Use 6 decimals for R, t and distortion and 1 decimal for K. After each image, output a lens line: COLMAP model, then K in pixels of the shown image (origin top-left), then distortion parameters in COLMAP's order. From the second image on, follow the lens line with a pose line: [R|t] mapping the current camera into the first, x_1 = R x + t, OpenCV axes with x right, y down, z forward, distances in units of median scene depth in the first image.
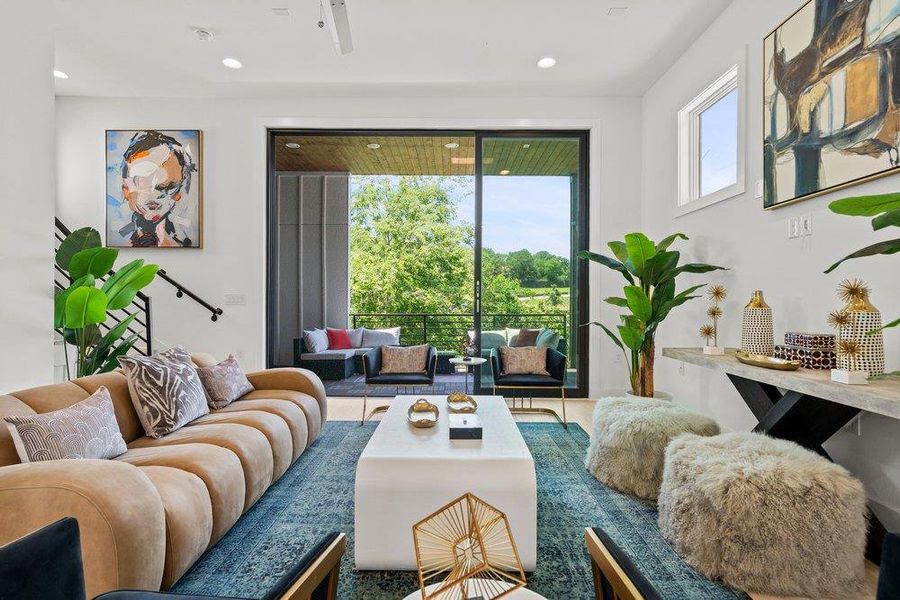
lens RADIAL K [[449.4, 0, 456.8], [0, 449.4, 298.6], [0, 0, 1]] dist [0.004222, 0.001269]
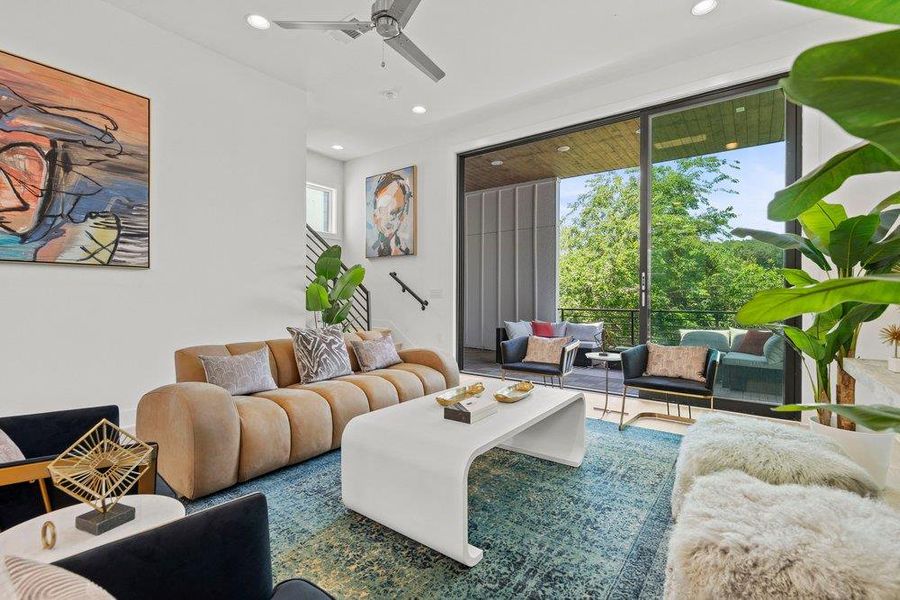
lens RADIAL K [[408.9, 0, 449.6], [0, 408.9, 294.6], [0, 0, 1]] dist [-0.000270, 0.001252]
pose [[0.807049, -0.002638, -0.590478, 0.222412], [-0.000339, 0.999988, -0.004932, 0.010792], [0.590484, 0.004180, 0.807038, 0.092007]]
